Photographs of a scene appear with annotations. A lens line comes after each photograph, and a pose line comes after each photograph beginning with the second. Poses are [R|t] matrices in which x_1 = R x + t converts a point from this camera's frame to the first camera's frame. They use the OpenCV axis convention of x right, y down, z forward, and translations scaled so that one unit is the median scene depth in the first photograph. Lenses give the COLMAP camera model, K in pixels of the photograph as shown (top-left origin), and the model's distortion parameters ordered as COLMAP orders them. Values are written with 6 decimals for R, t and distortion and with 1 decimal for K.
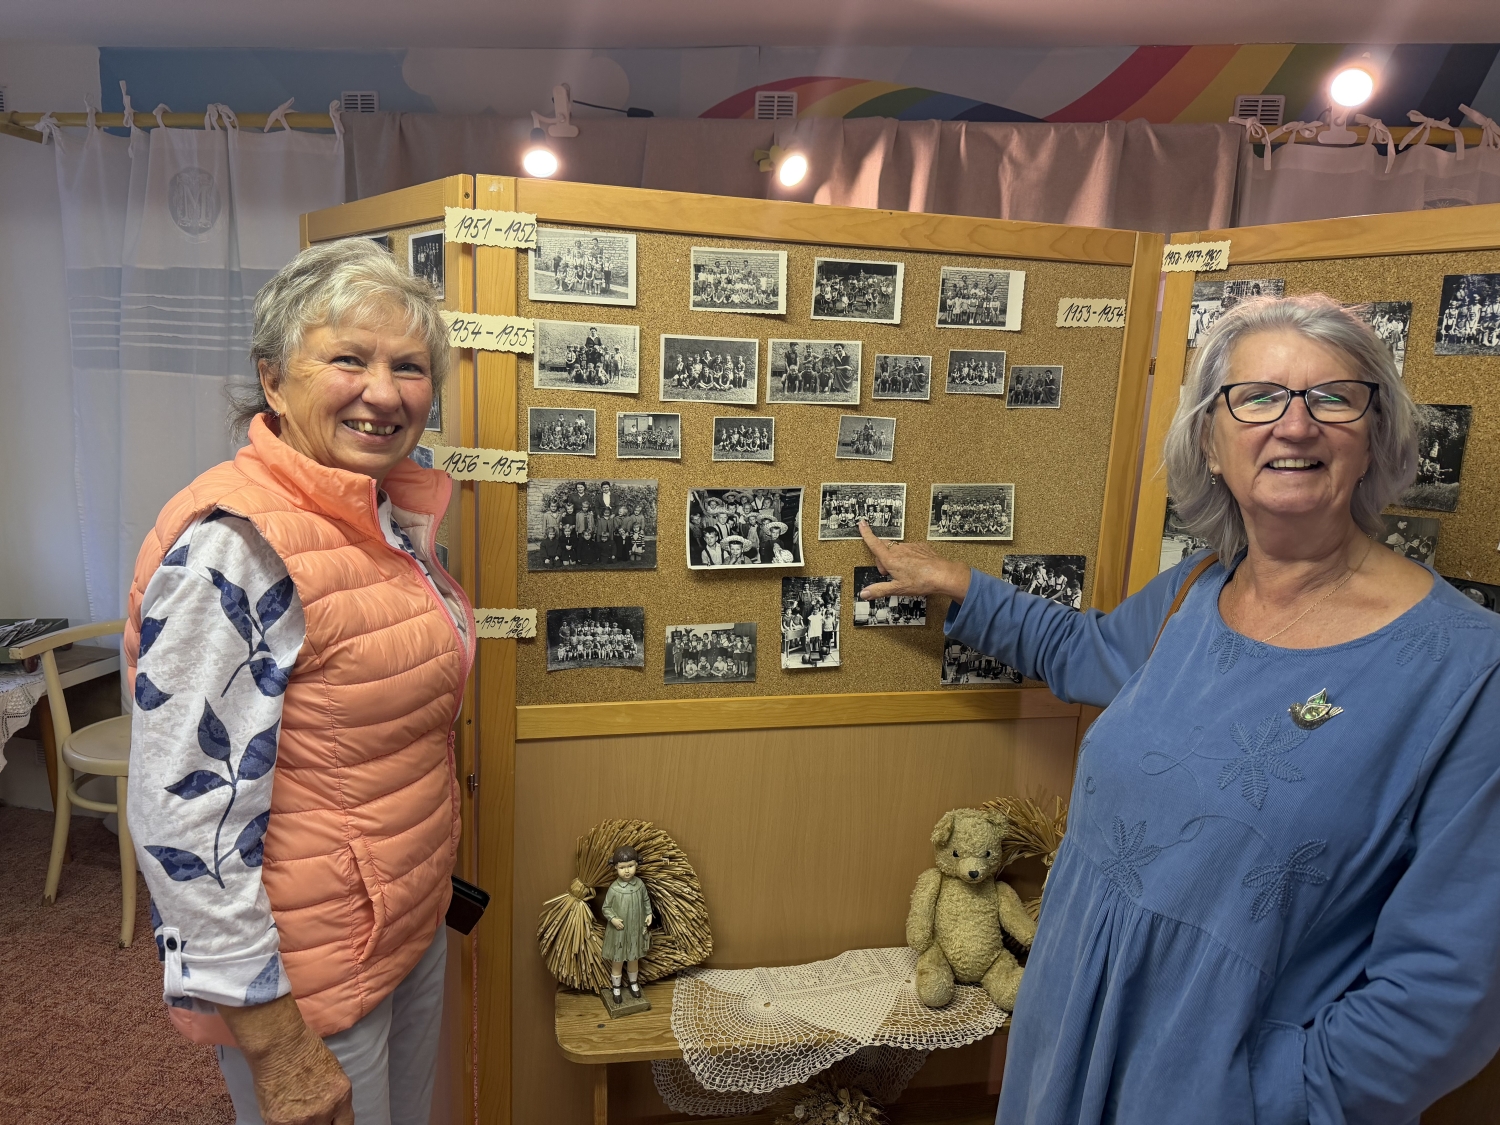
lens RADIAL K [[1053.4, 0, 739.2], [0, 1053.4, 576.2], [0, 0, 1]] dist [0.070385, -0.109371]
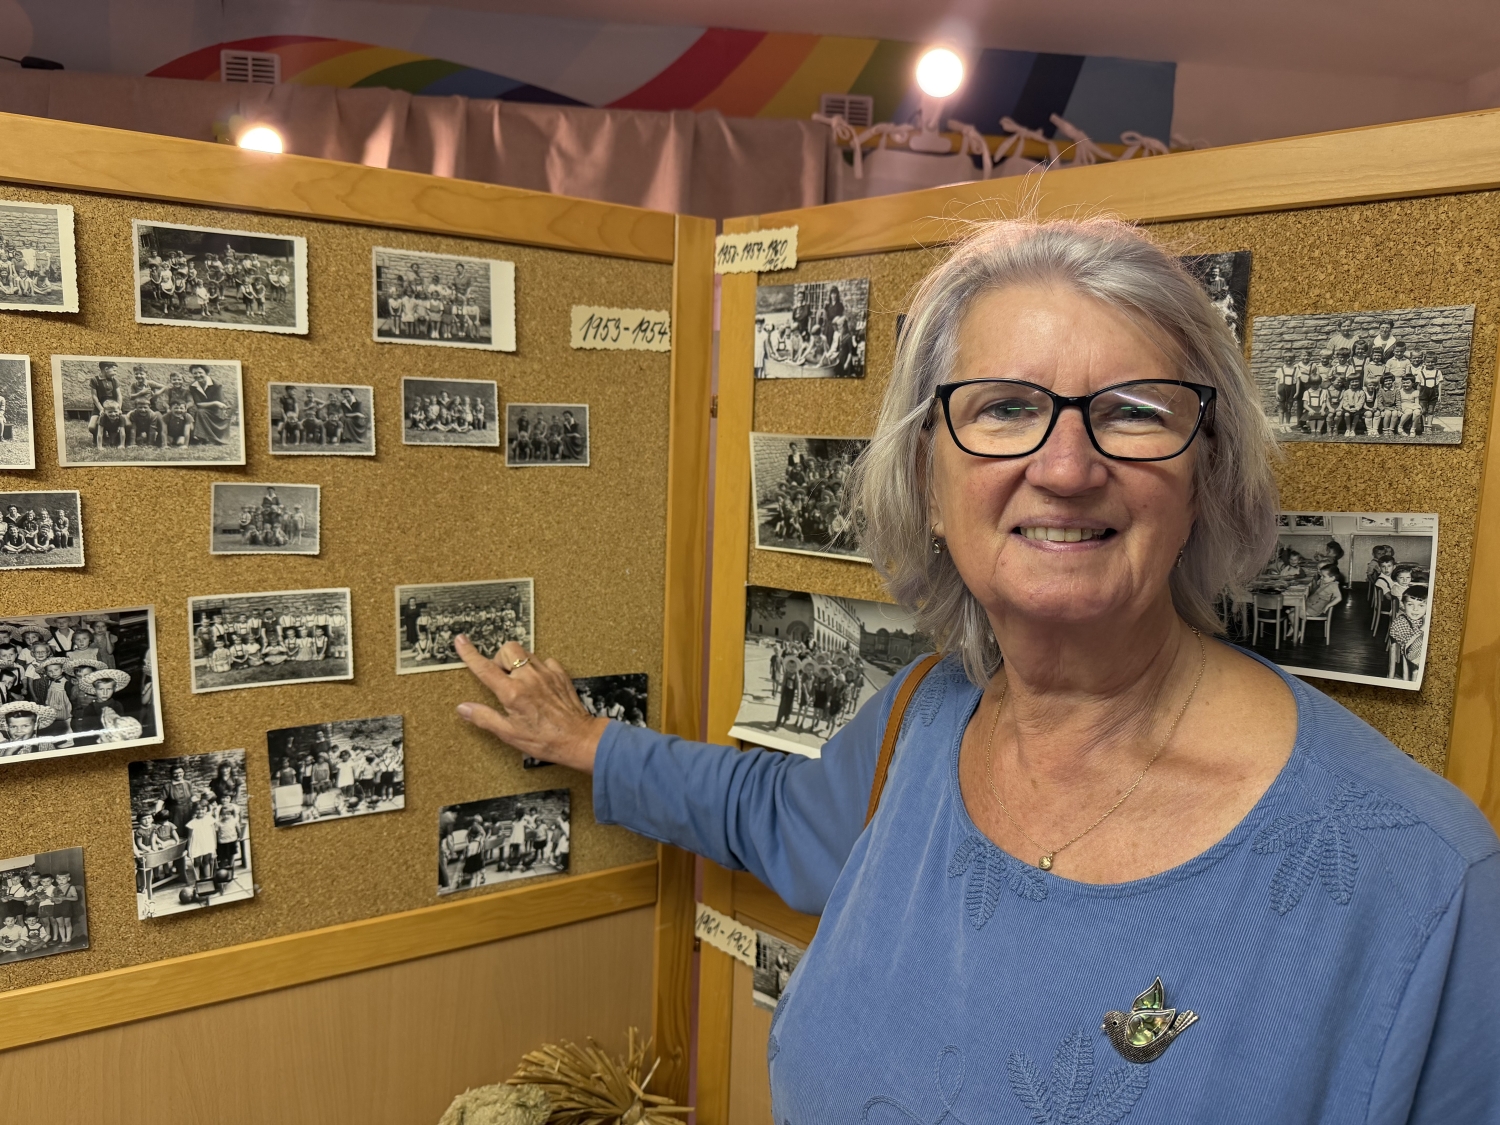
lens RADIAL K [[1053.4, 0, 735.8], [0, 1053.4, 561.5], [0, 0, 1]] dist [0.070385, -0.109371]
pose [[0.954964, -0.051850, 0.292155, 0.200782], [0.069939, 0.996205, -0.051807, -0.057276], [-0.288360, 0.069906, 0.954967, 0.345403]]
